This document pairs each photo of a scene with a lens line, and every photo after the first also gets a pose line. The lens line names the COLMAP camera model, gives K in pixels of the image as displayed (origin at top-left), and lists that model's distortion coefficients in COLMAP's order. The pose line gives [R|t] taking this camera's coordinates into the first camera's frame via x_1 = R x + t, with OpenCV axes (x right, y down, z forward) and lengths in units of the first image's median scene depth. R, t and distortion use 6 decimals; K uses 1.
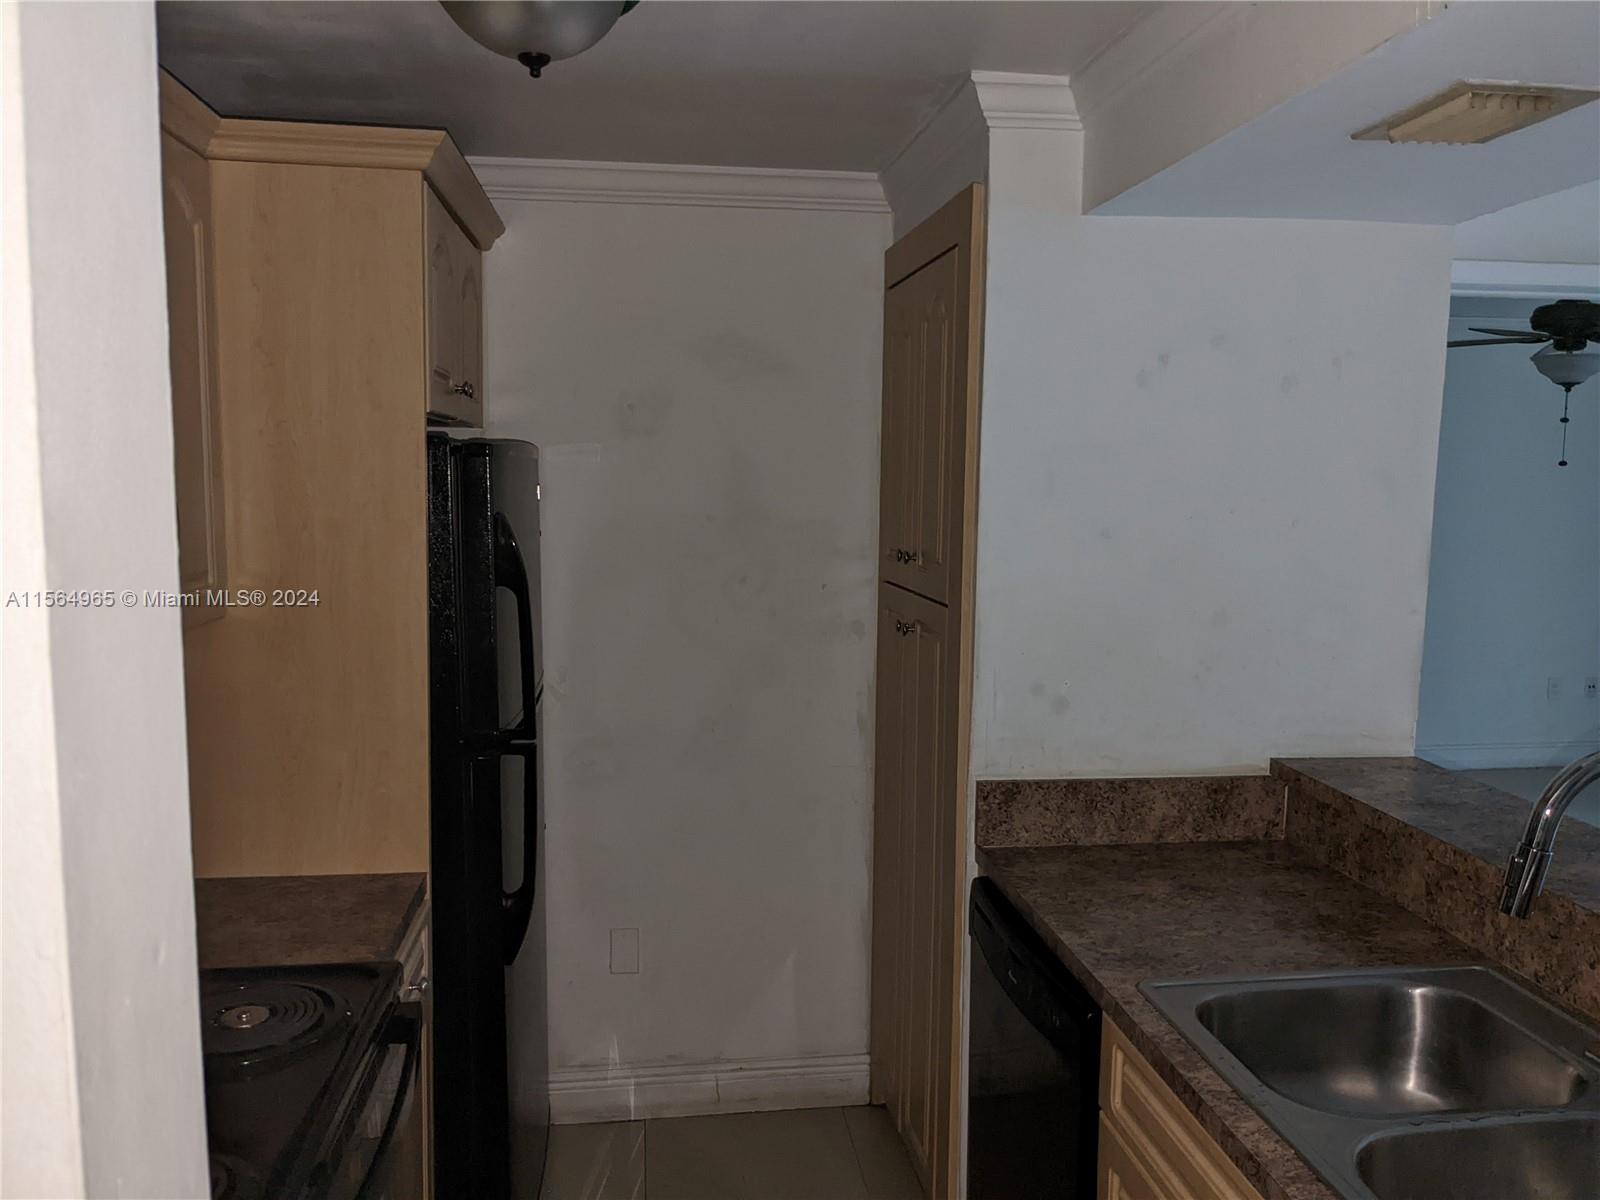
lens RADIAL K [[1248.8, 0, 800.0], [0, 1248.8, 600.0], [0, 0, 1]] dist [0.004861, -0.037487]
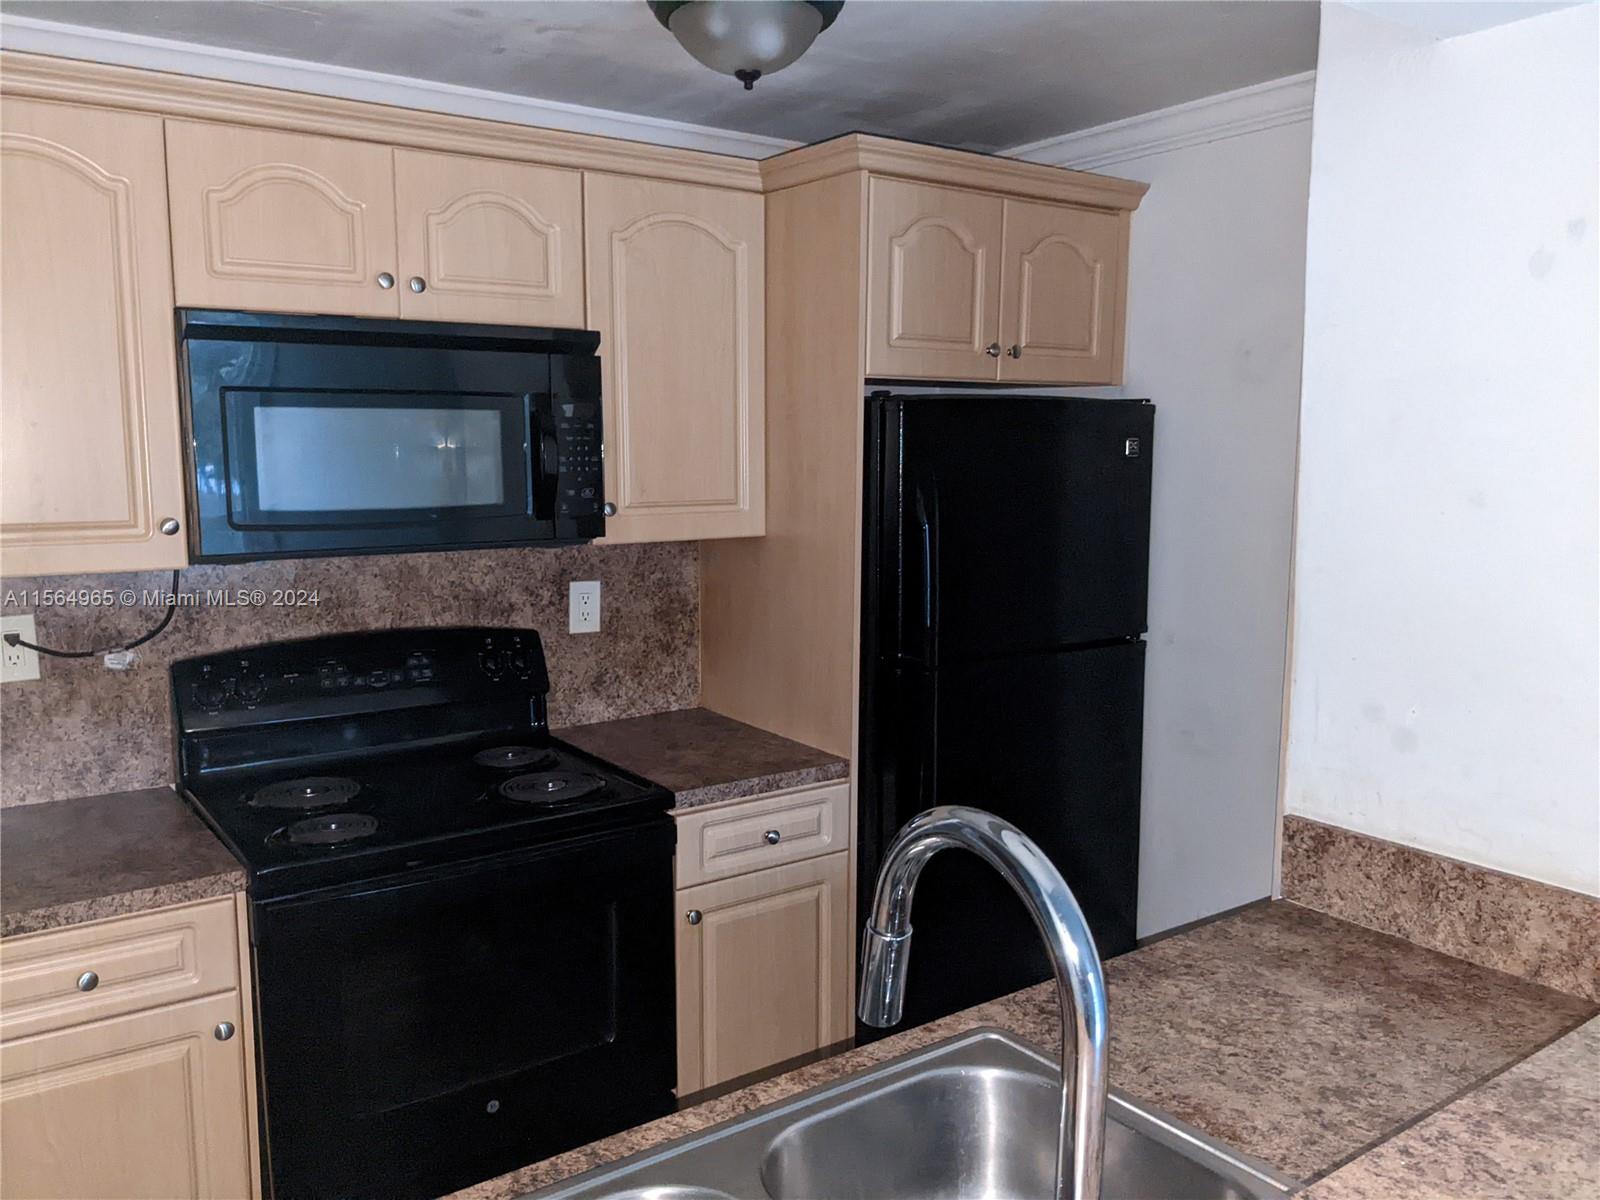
lens RADIAL K [[1248.8, 0, 800.0], [0, 1248.8, 600.0], [0, 0, 1]] dist [0.004861, -0.037487]
pose [[0.480581, 0.102830, -0.870901, 0.654269], [-0.090753, 0.993601, 0.067238, -0.011678], [0.872242, 0.046724, 0.486838, 0.349805]]
